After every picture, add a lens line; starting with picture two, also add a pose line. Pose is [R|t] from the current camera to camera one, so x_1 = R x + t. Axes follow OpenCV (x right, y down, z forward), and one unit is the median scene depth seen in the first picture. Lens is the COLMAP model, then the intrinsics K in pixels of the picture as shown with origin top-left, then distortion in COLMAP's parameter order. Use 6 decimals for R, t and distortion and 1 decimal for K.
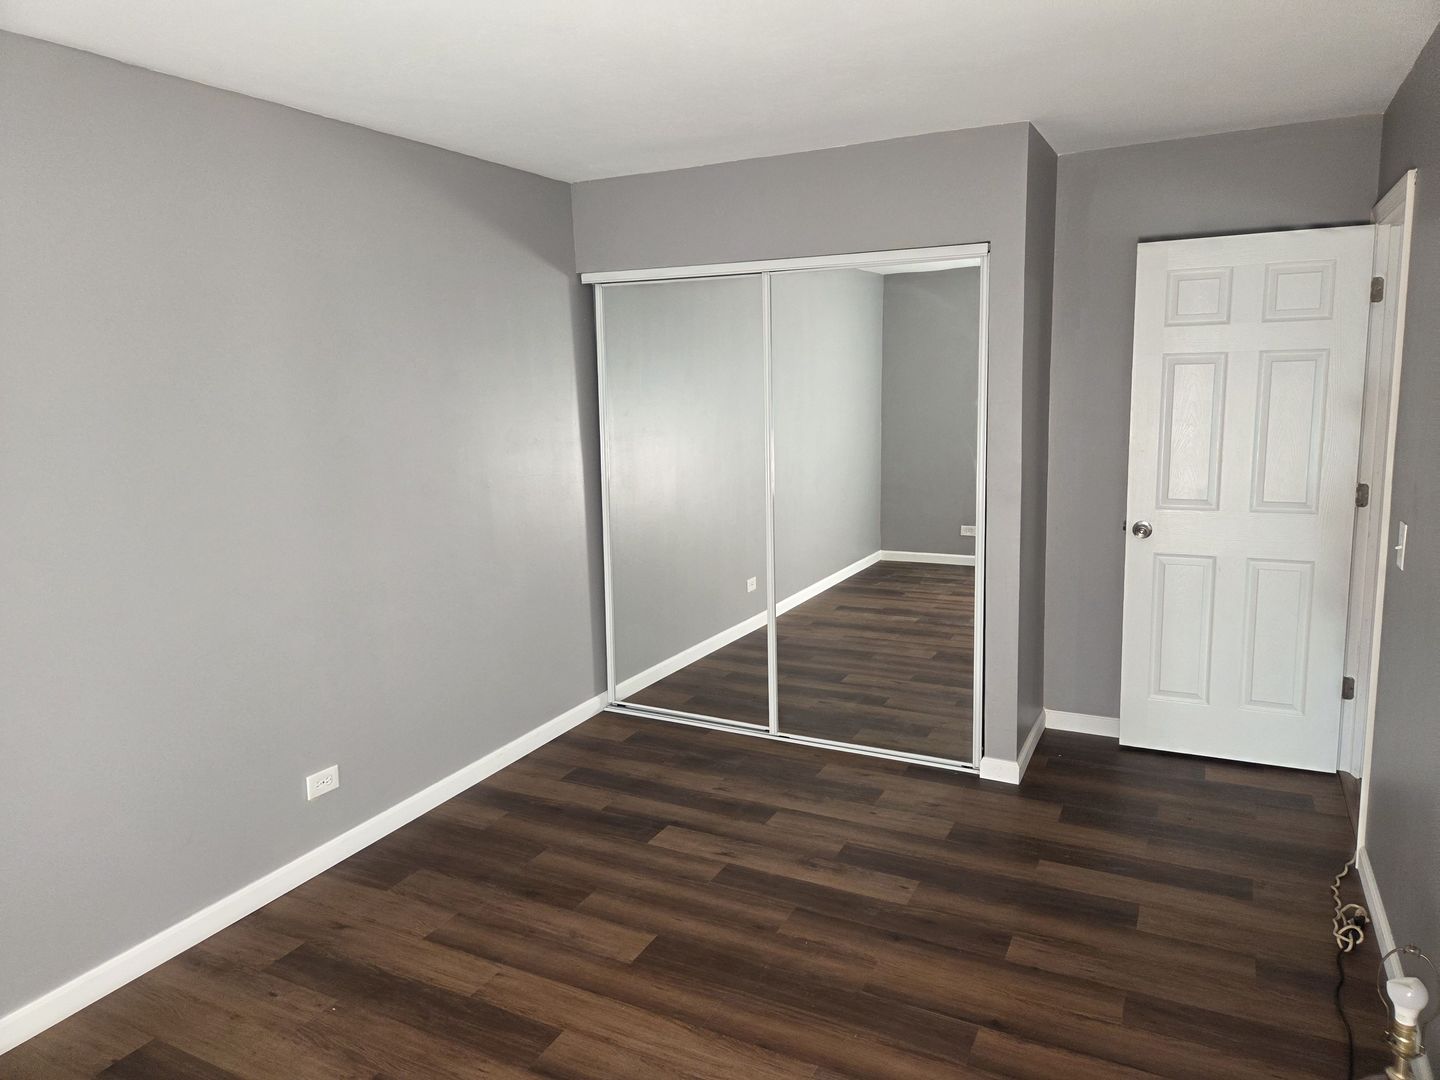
lens RADIAL K [[956.2, 0, 721.2], [0, 956.2, 537.3], [0, 0, 1]] dist [0.067642, -0.054971]
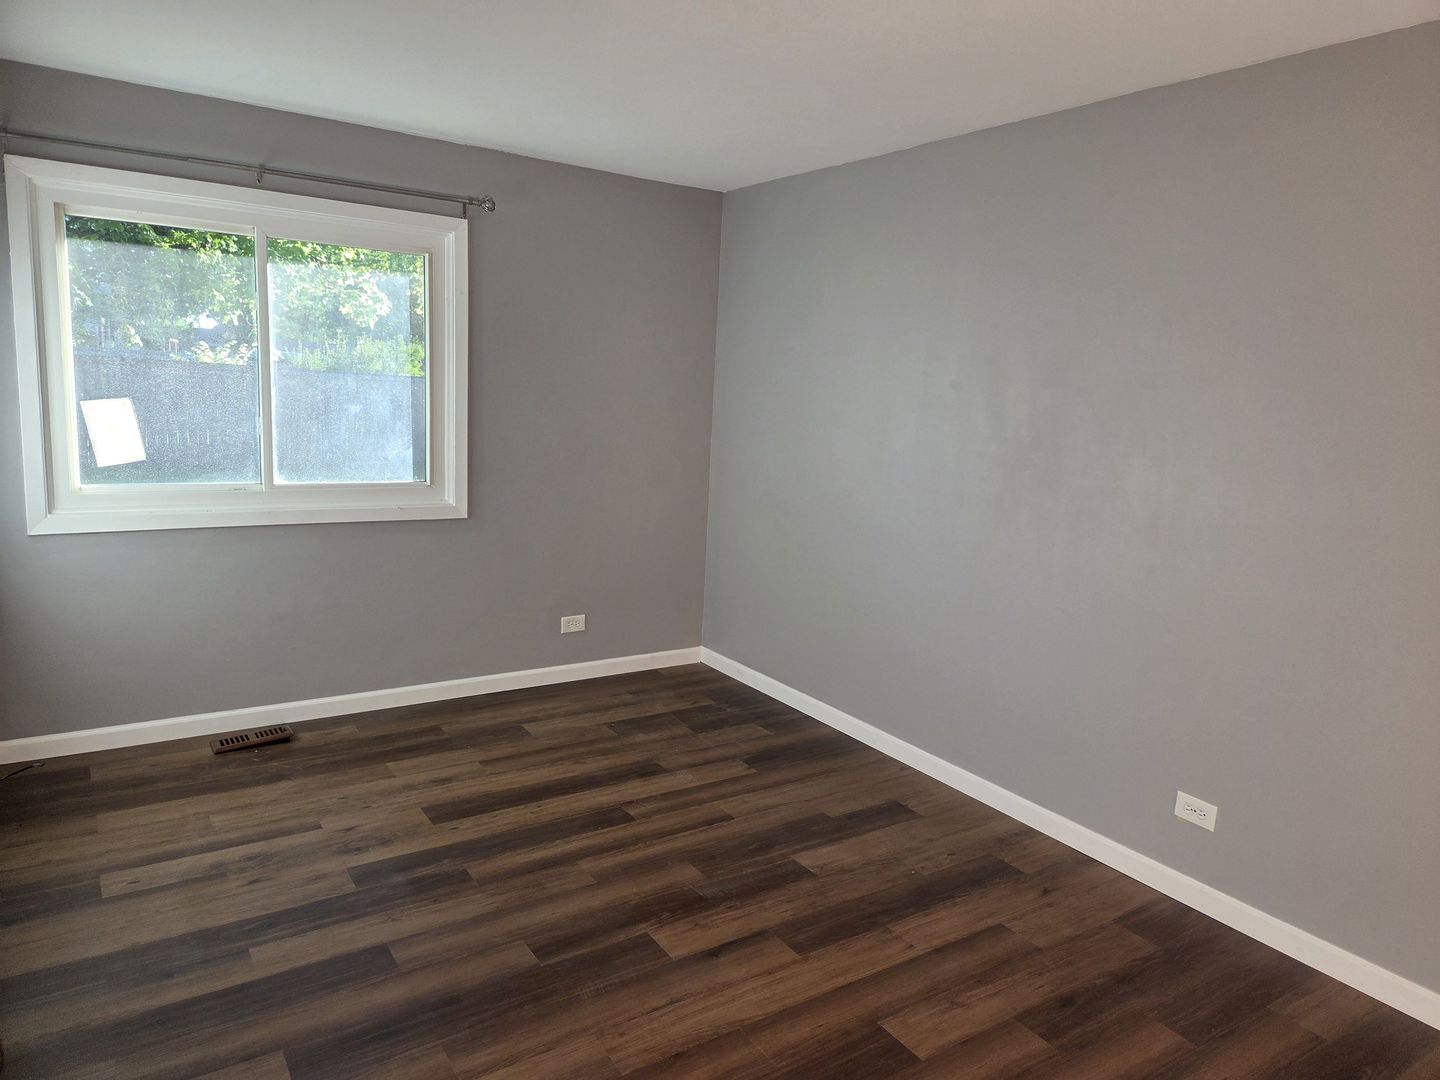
lens RADIAL K [[956.2, 0, 719.7], [0, 956.2, 540.0], [0, 0, 1]] dist [0.067642, -0.054971]
pose [[-0.485516, 0.147381, -0.861715, 0.633892], [-0.183601, 0.946515, 0.265330, -0.168302], [0.854731, 0.287034, -0.432489, 1.082612]]
